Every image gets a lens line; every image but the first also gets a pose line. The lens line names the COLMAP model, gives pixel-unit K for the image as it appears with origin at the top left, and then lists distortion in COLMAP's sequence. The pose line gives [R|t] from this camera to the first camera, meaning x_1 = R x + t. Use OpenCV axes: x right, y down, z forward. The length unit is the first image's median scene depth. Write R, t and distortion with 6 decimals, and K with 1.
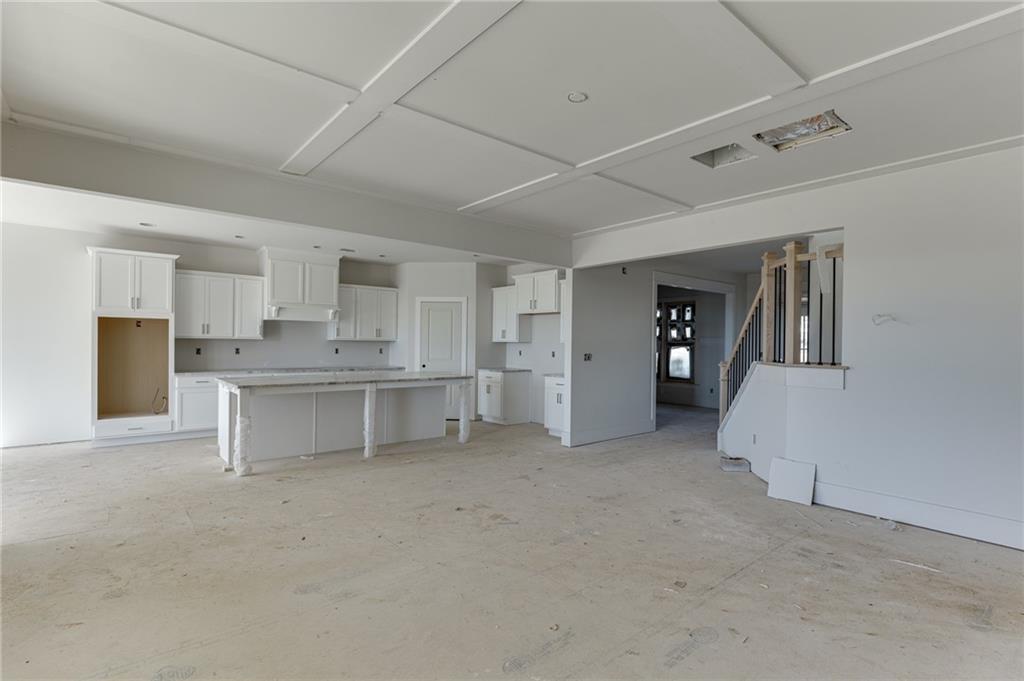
lens RADIAL K [[501.0, 0, 514.8], [0, 501.0, 344.9], [0, 0, 1]] dist [-0.001330, -0.000564]
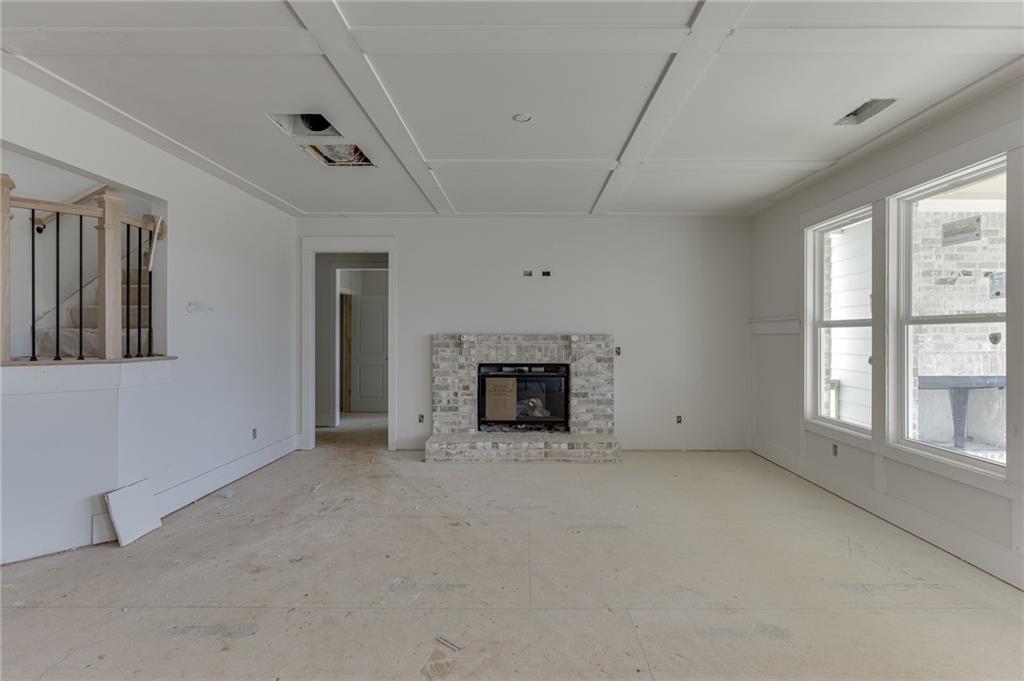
lens RADIAL K [[529.6, 0, 514.7], [0, 529.6, 336.5], [0, 0, 1]] dist [0.005741, 0.001061]
pose [[-0.782529, -0.011866, 0.622502, -0.490734], [-0.009311, 0.999930, 0.007356, -0.006982], [-0.622545, -0.000040, -0.782584, 1.554503]]
